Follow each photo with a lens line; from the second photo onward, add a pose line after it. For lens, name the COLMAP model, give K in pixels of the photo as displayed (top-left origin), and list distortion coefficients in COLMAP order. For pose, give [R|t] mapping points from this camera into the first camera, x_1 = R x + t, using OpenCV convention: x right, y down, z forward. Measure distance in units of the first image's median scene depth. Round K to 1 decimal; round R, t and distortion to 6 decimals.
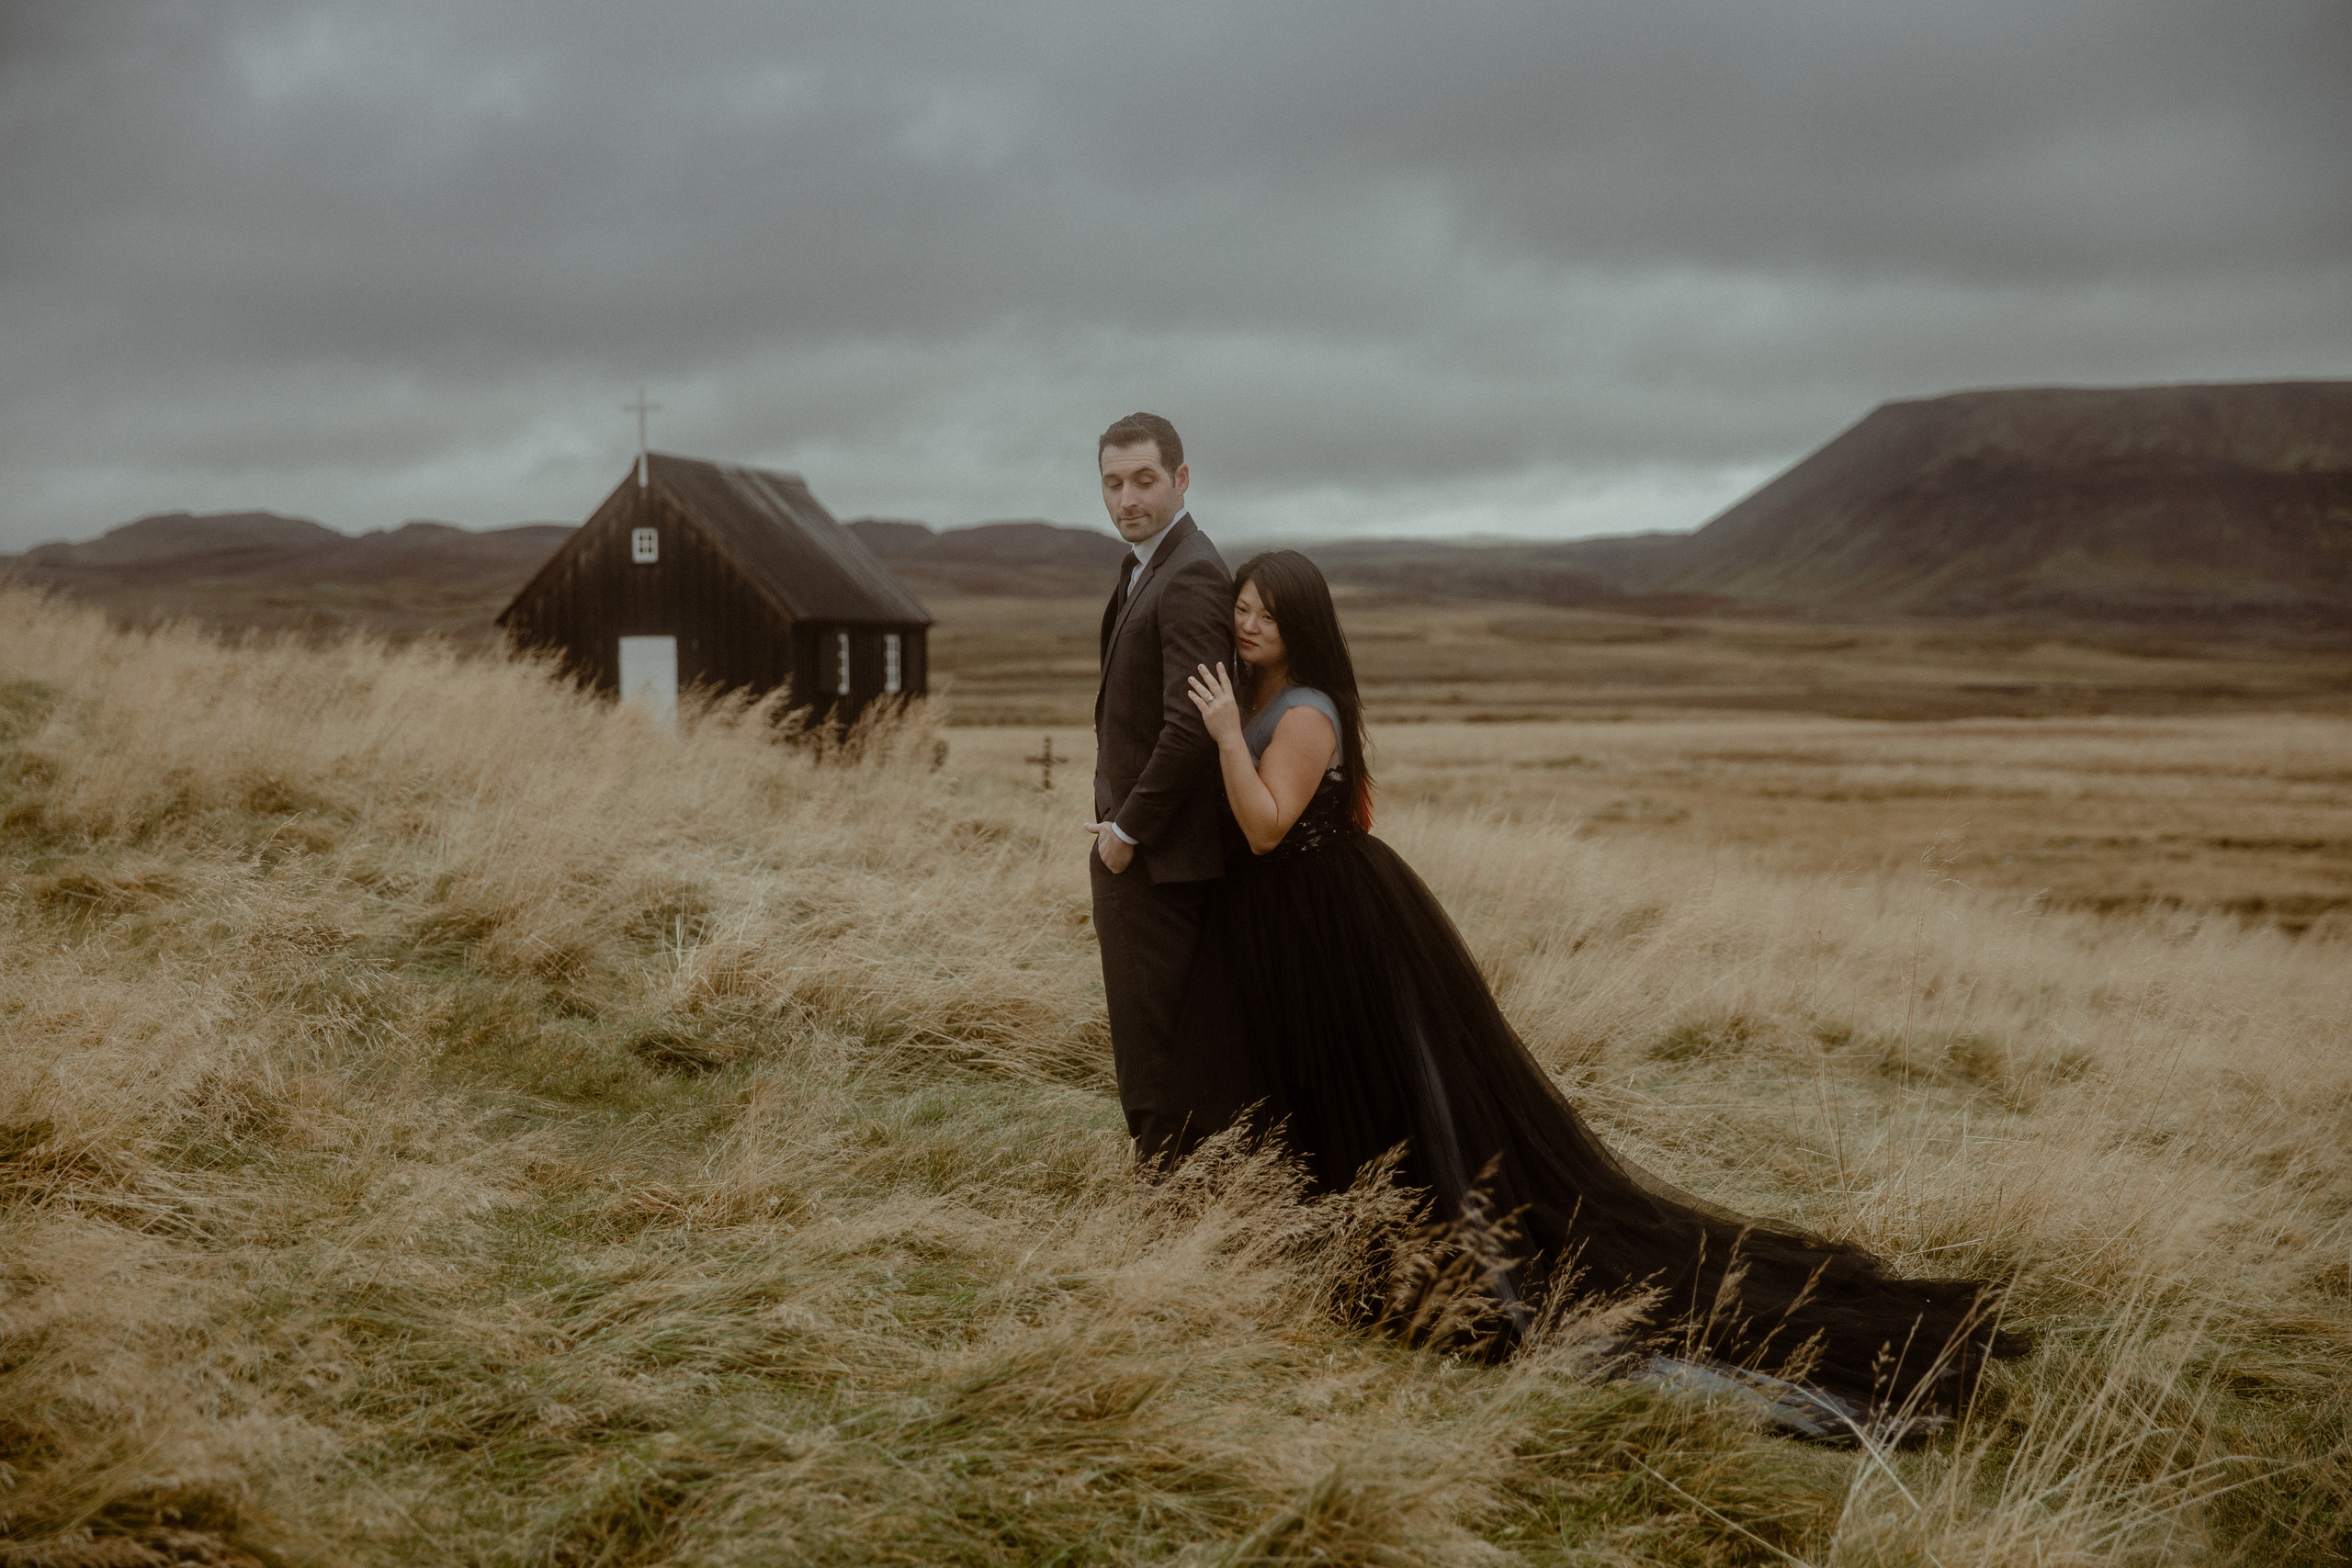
lens RADIAL K [[3847.0, 0, 1168.2], [0, 3847.0, 786.6], [0, 0, 1]] dist [0.029128, -0.171481]
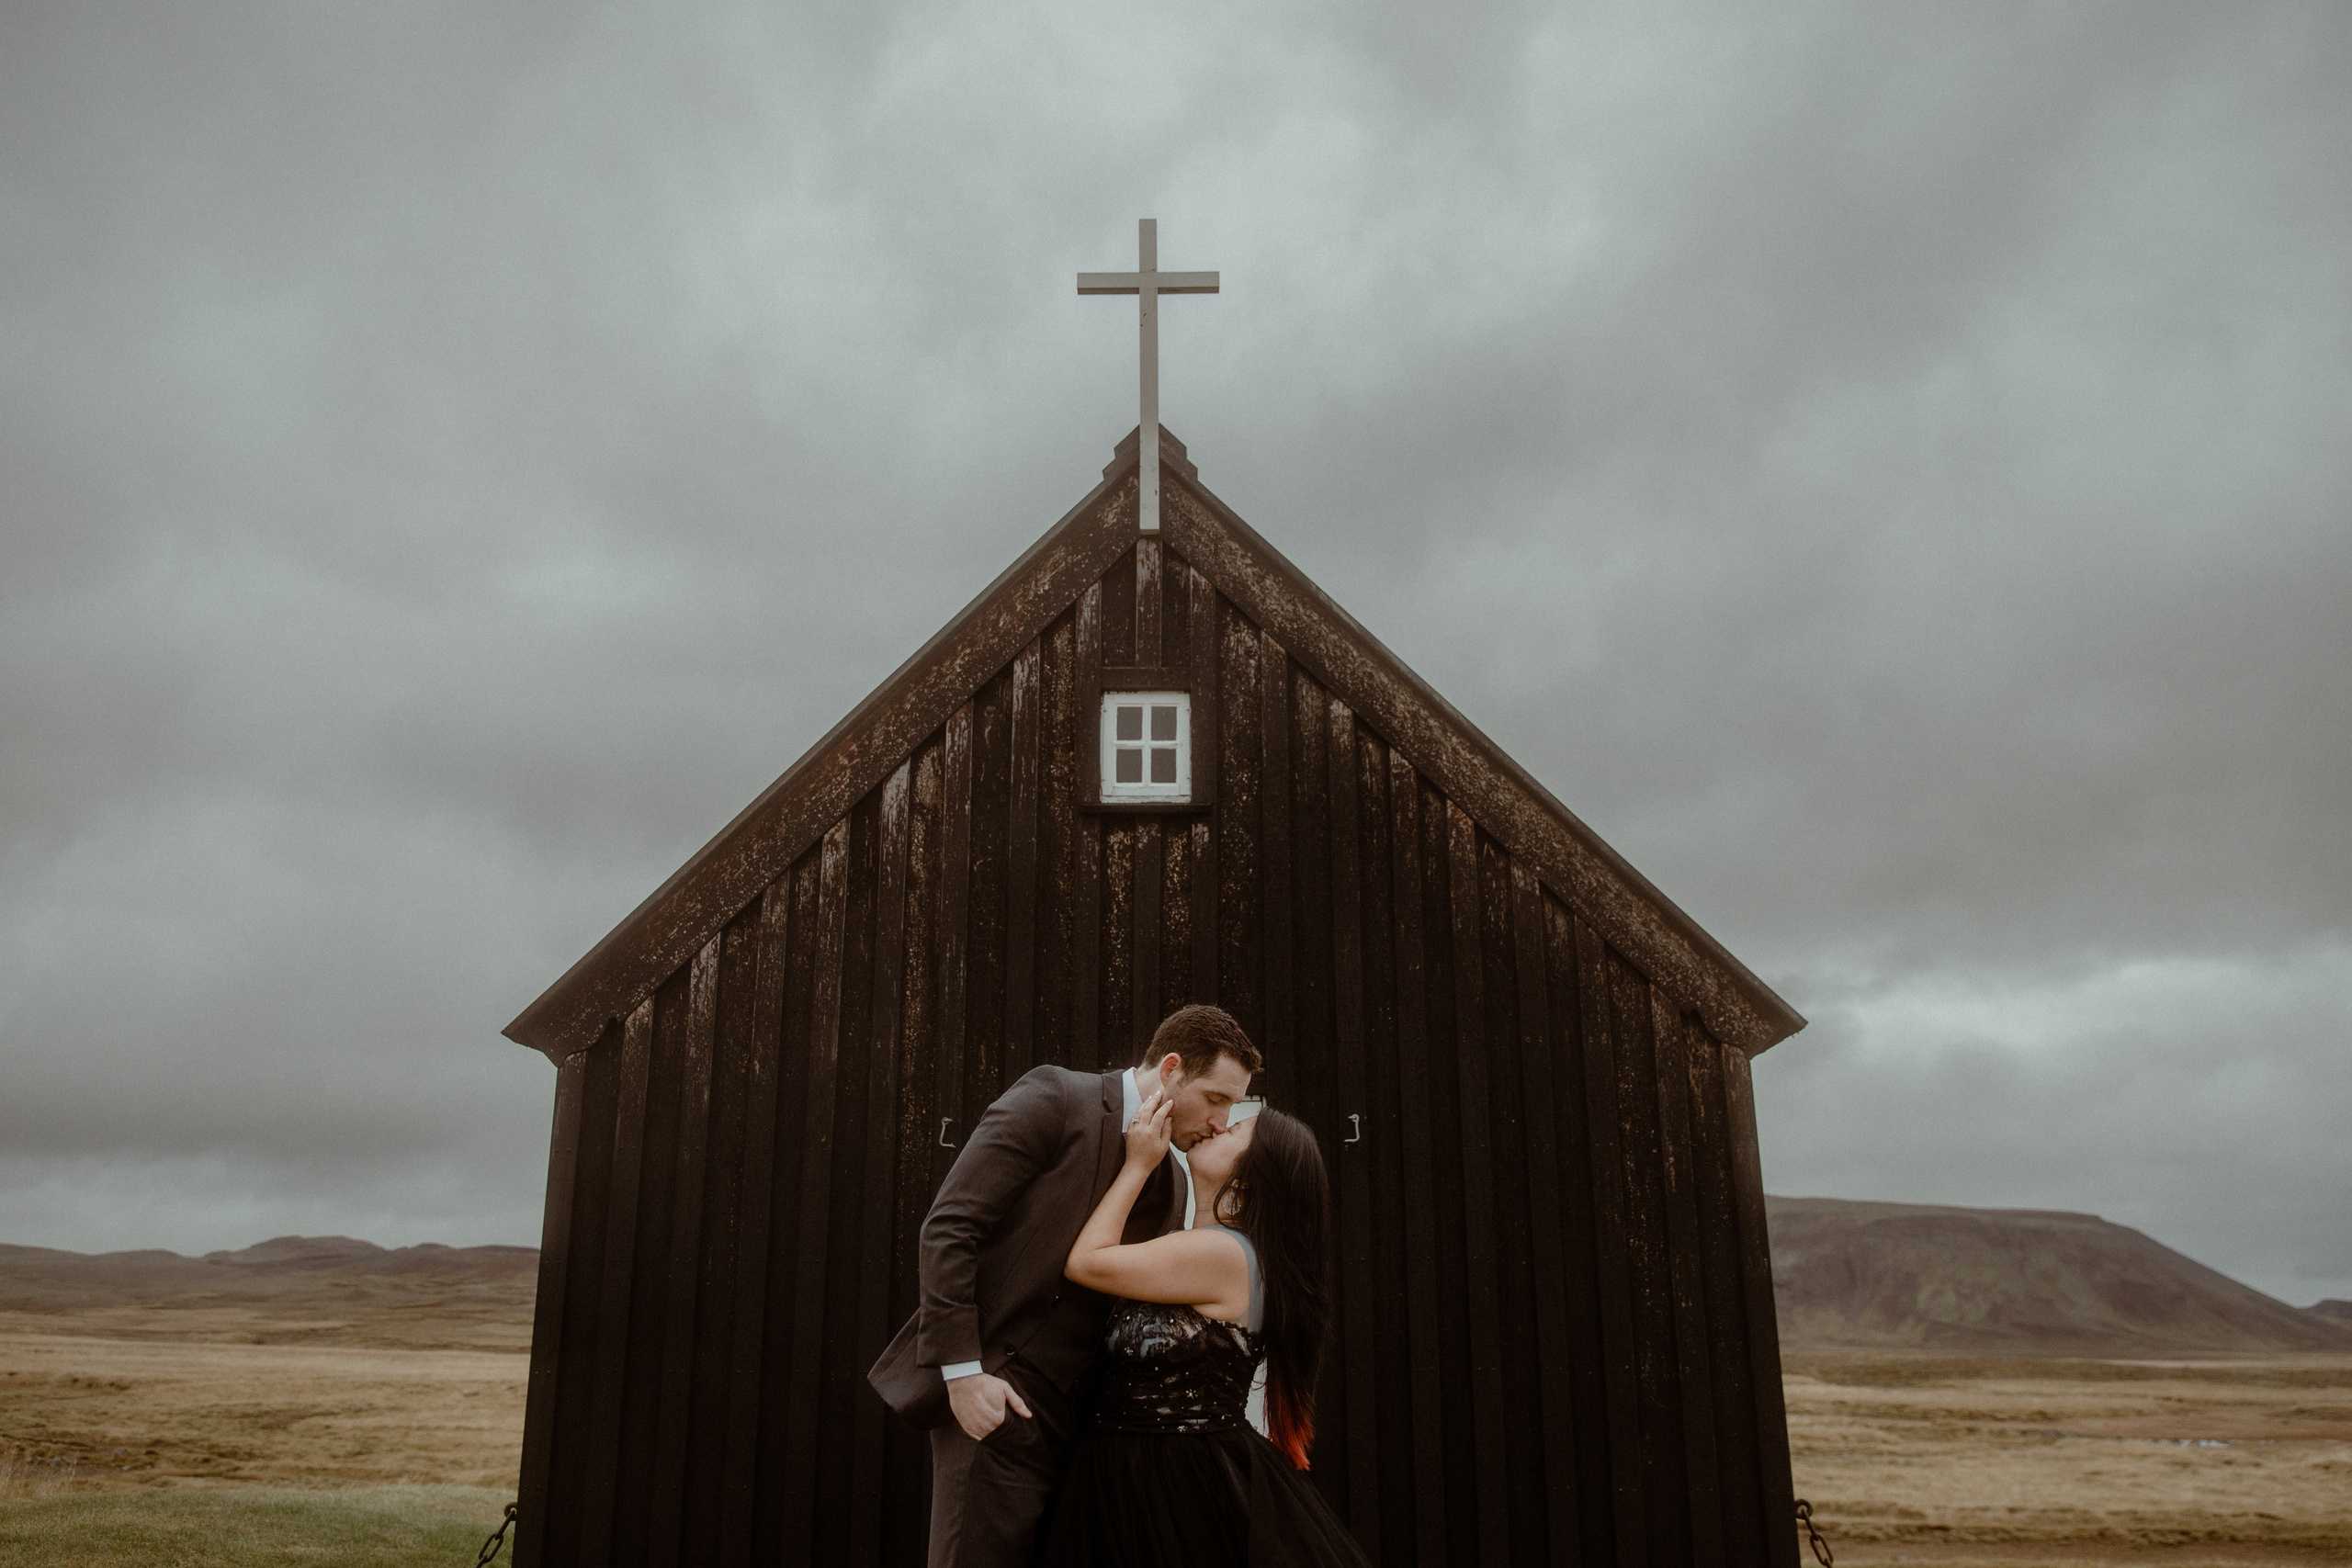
lens RADIAL K [[1788.1, 0, 1172.9], [0, 1788.1, 797.9], [0, 0, 1]] dist [-0.006716, 0.008111]
pose [[0.981353, 0.065109, 0.180851, -0.035225], [-0.004800, 0.948891, -0.315566, -0.004601], [-0.192154, 0.308814, 0.931510, 0.199843]]
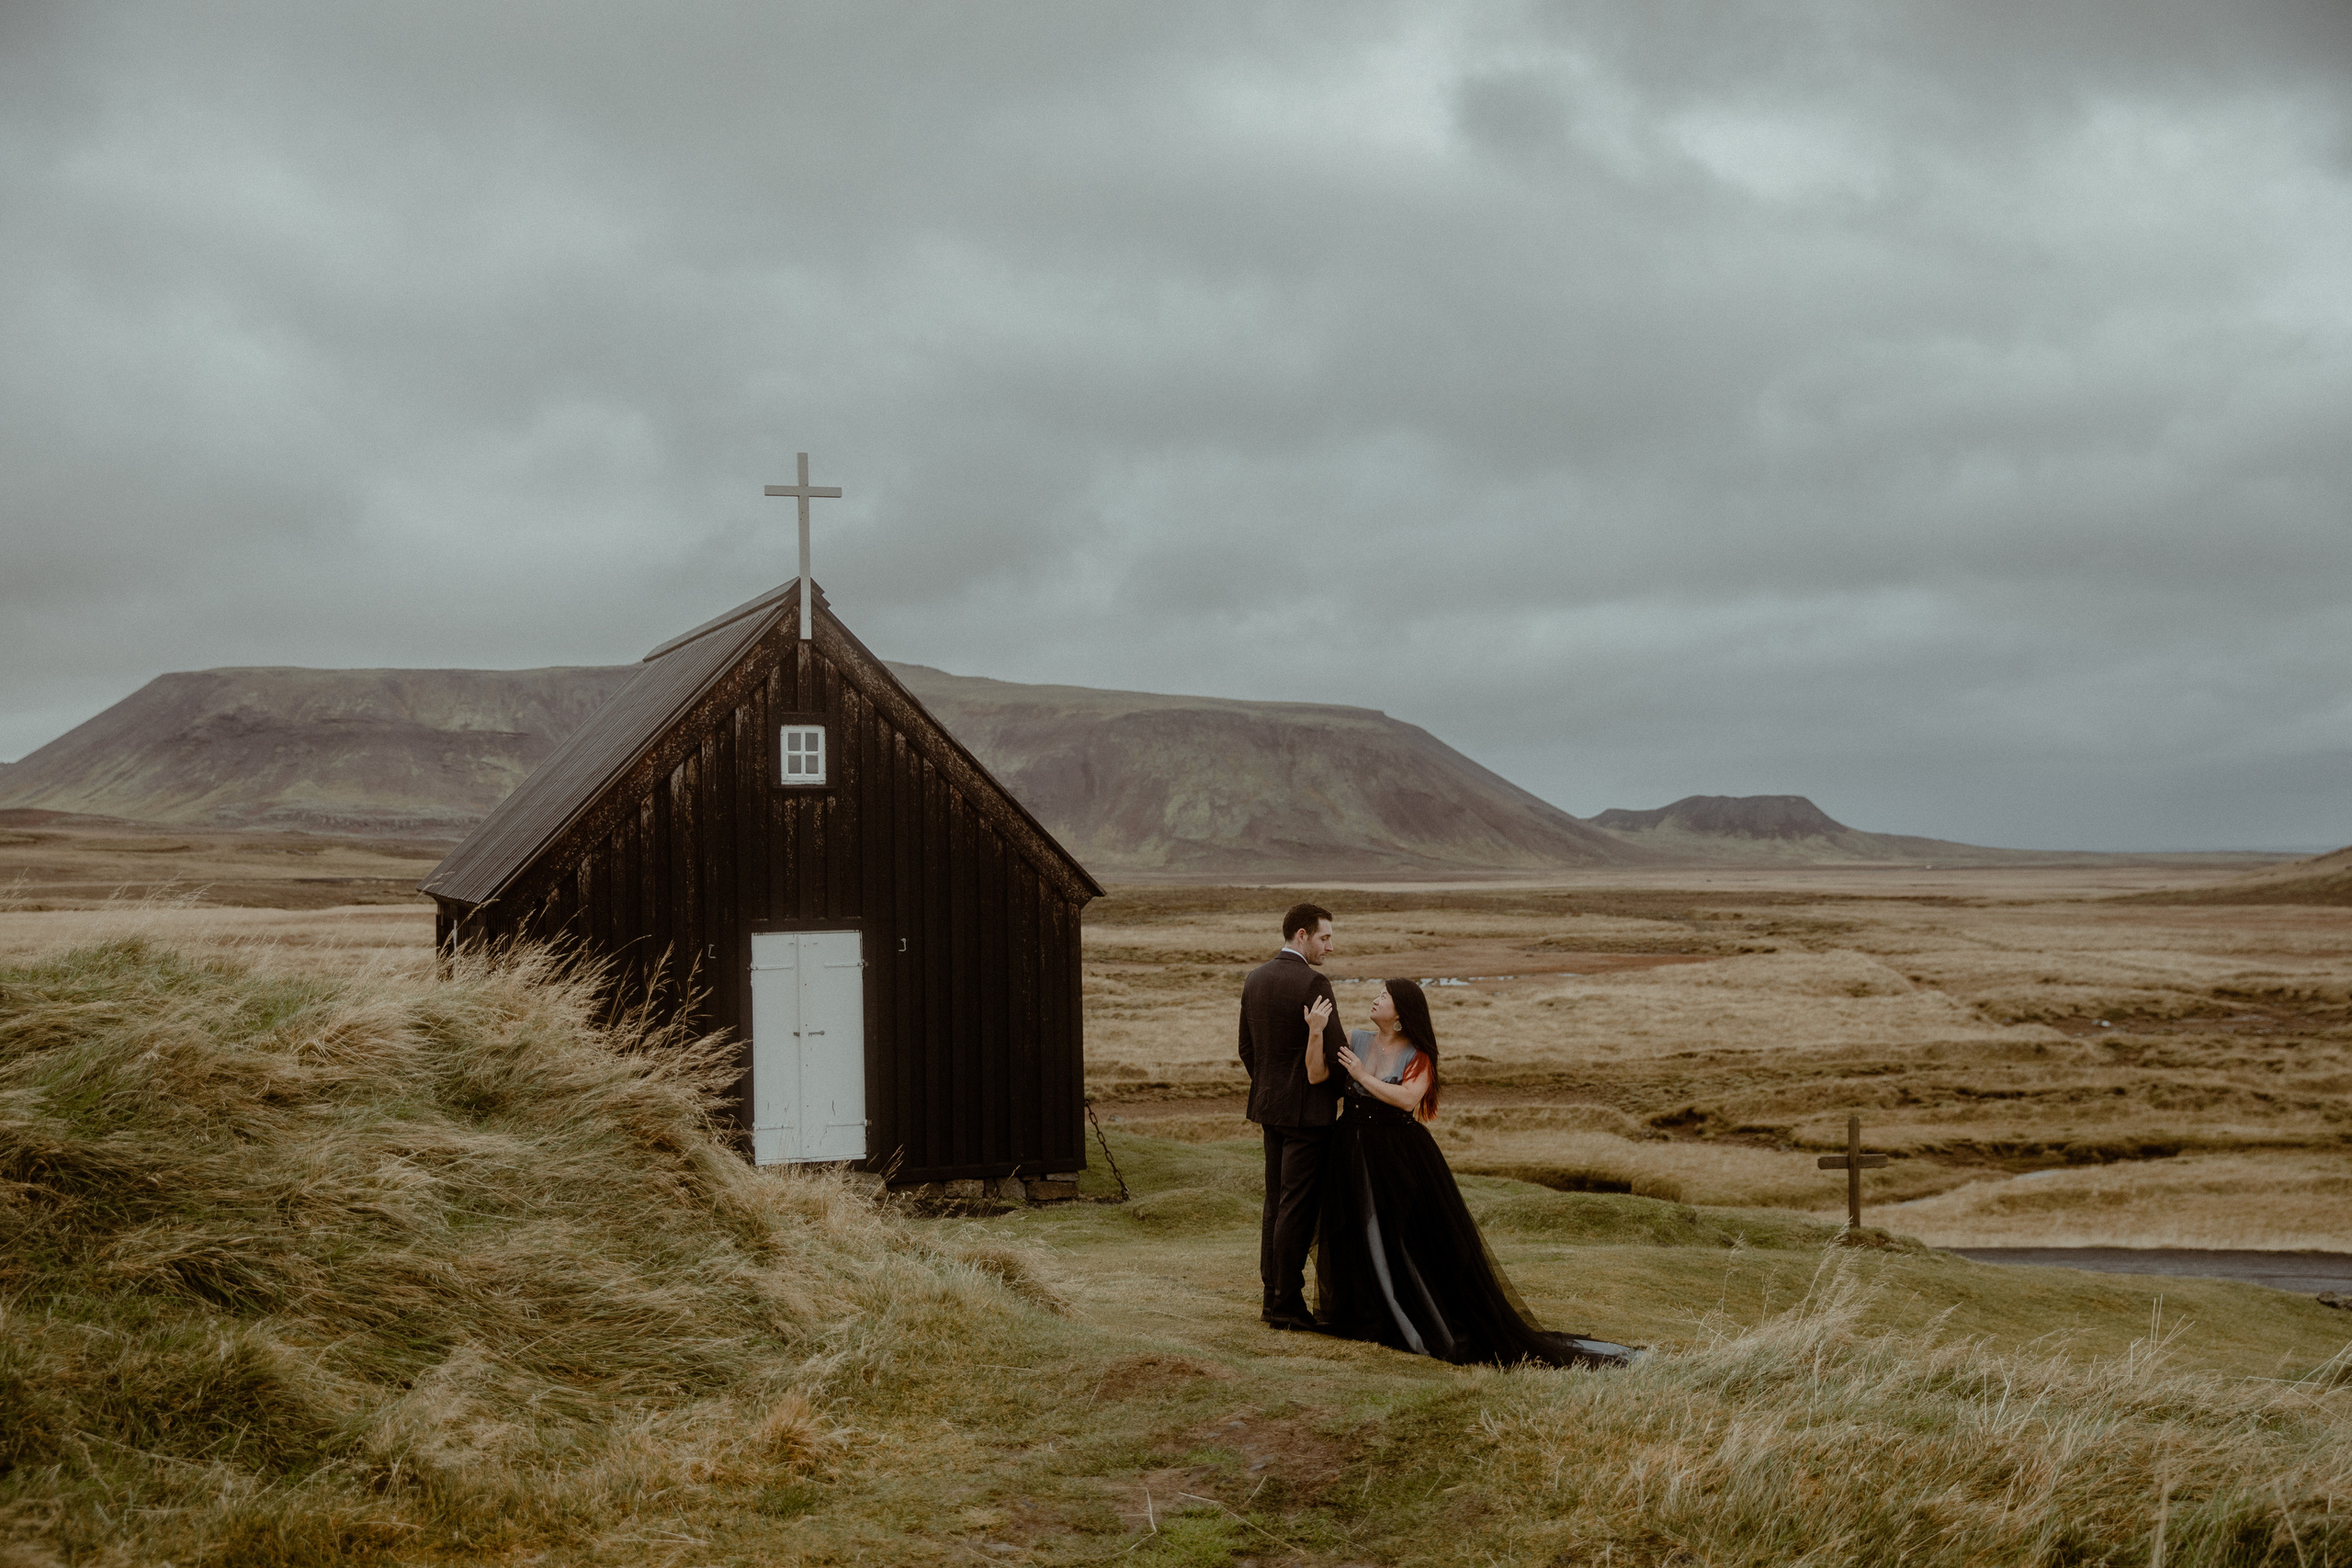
lens RADIAL K [[2544.5, 0, 1176.0], [0, 2544.5, 784.0], [0, 0, 1]] dist [0.005924, -0.011206]
pose [[0.837100, 0.014474, 0.546859, -0.063748], [0.018920, 0.998286, -0.055384, -0.008697], [-0.546723, 0.056708, 0.835391, 0.154216]]
